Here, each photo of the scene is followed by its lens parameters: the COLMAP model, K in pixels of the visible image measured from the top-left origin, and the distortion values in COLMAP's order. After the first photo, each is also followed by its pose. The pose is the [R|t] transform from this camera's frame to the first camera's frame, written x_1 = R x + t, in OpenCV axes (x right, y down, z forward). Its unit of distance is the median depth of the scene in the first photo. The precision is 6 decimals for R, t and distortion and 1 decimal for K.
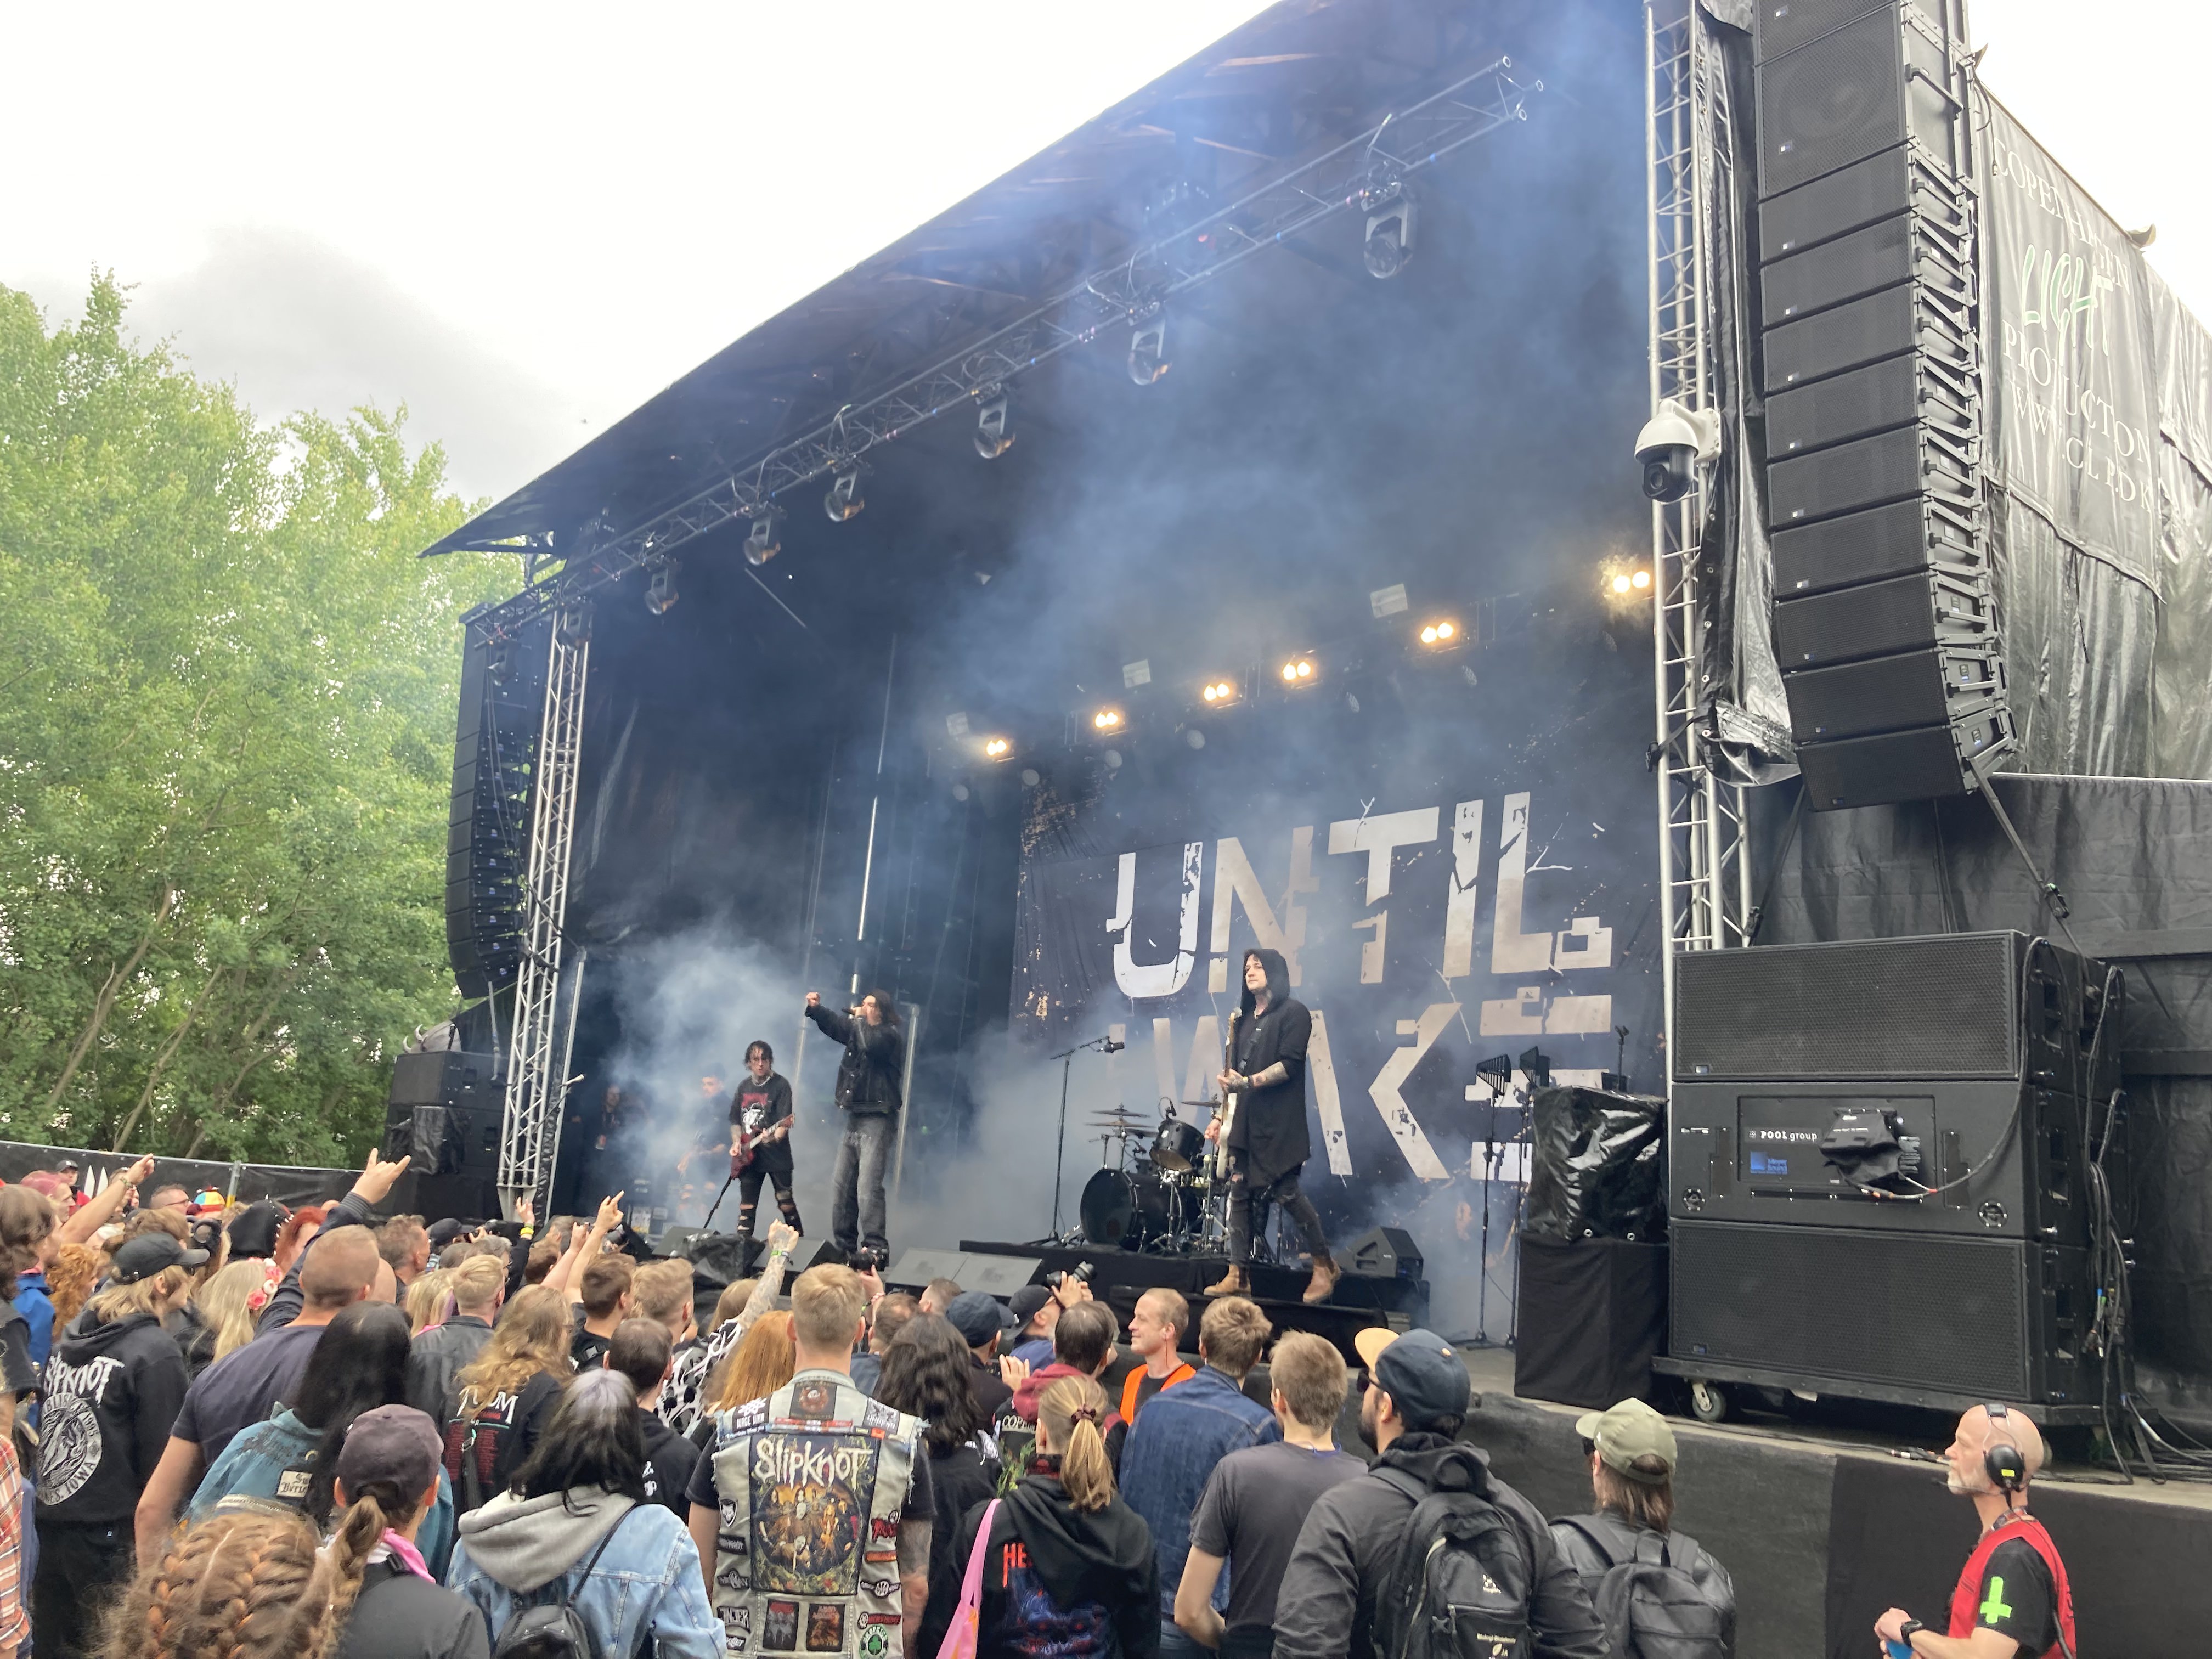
lens RADIAL K [[1821.5, 0, 1104.9], [0, 1821.5, 834.6], [0, 0, 1]] dist [0.029439, 0.001062]
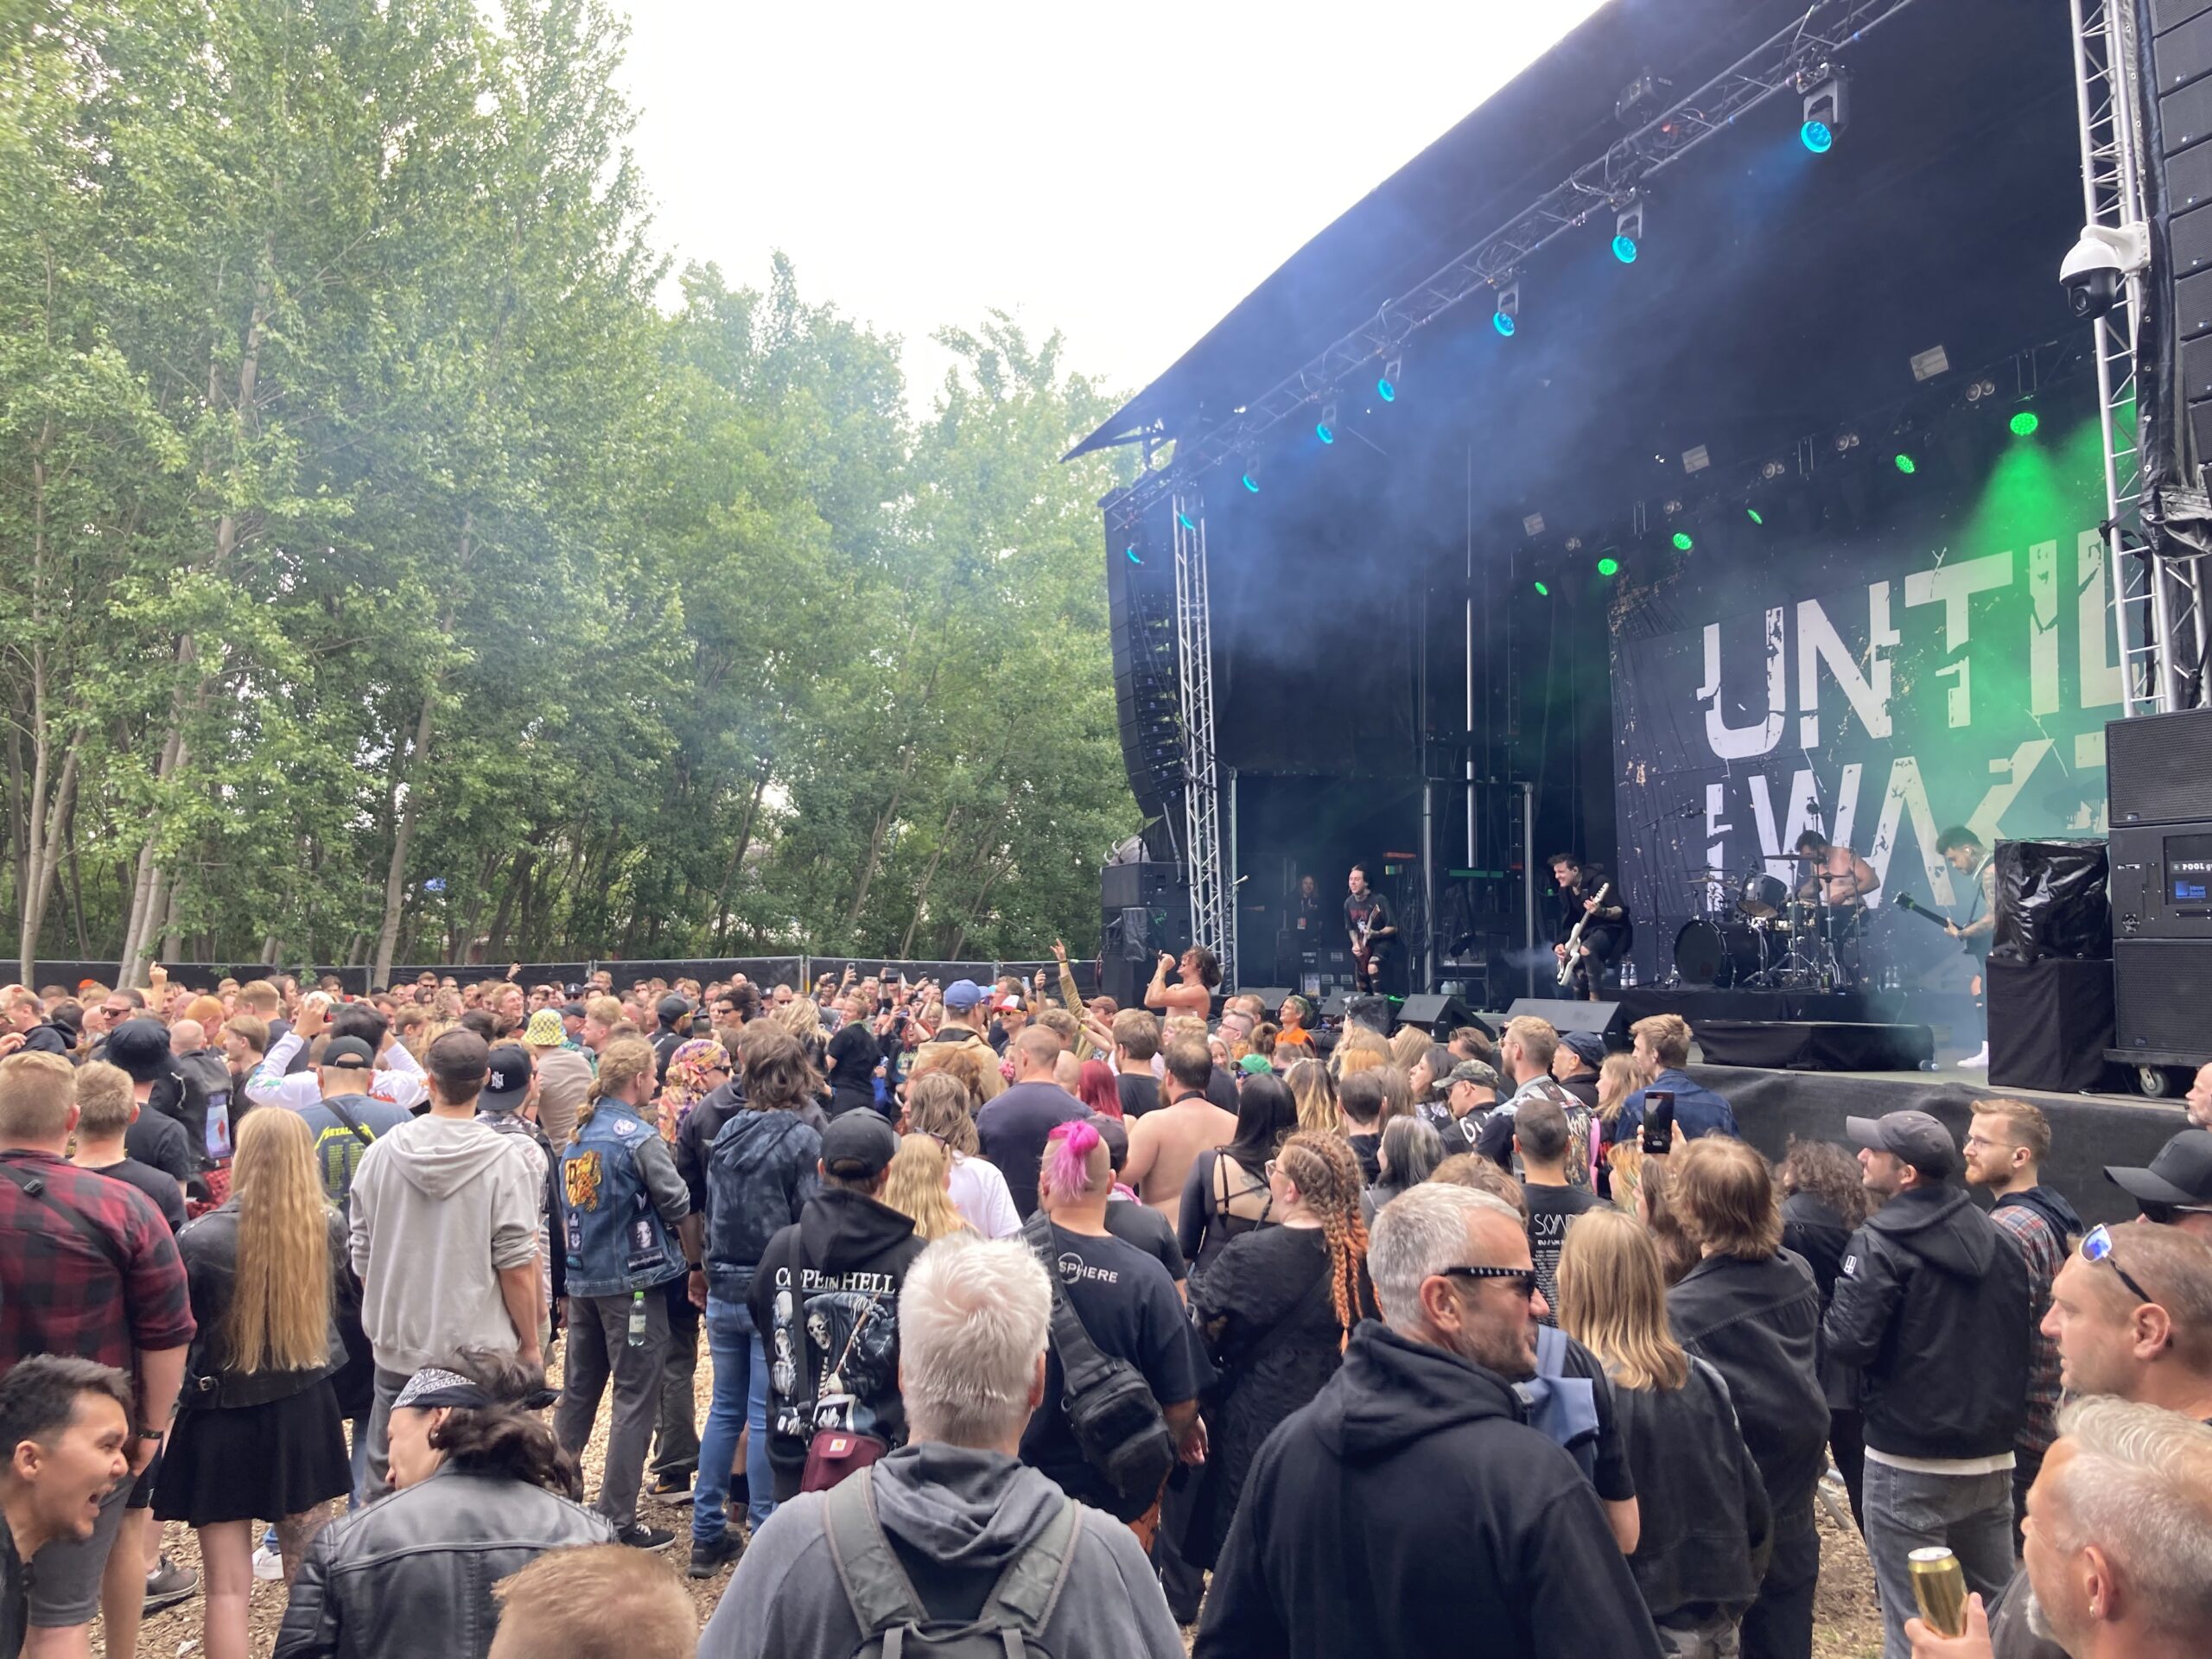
lens RADIAL K [[1817.7, 0, 1106.0], [0, 1817.7, 829.5], [0, 0, 1]] dist [0.416126, -0.629765]
pose [[0.931815, -0.100910, -0.348623, 0.061156], [0.145158, 0.984016, 0.103158, -0.041024], [0.332641, -0.146730, 0.931569, -0.184154]]
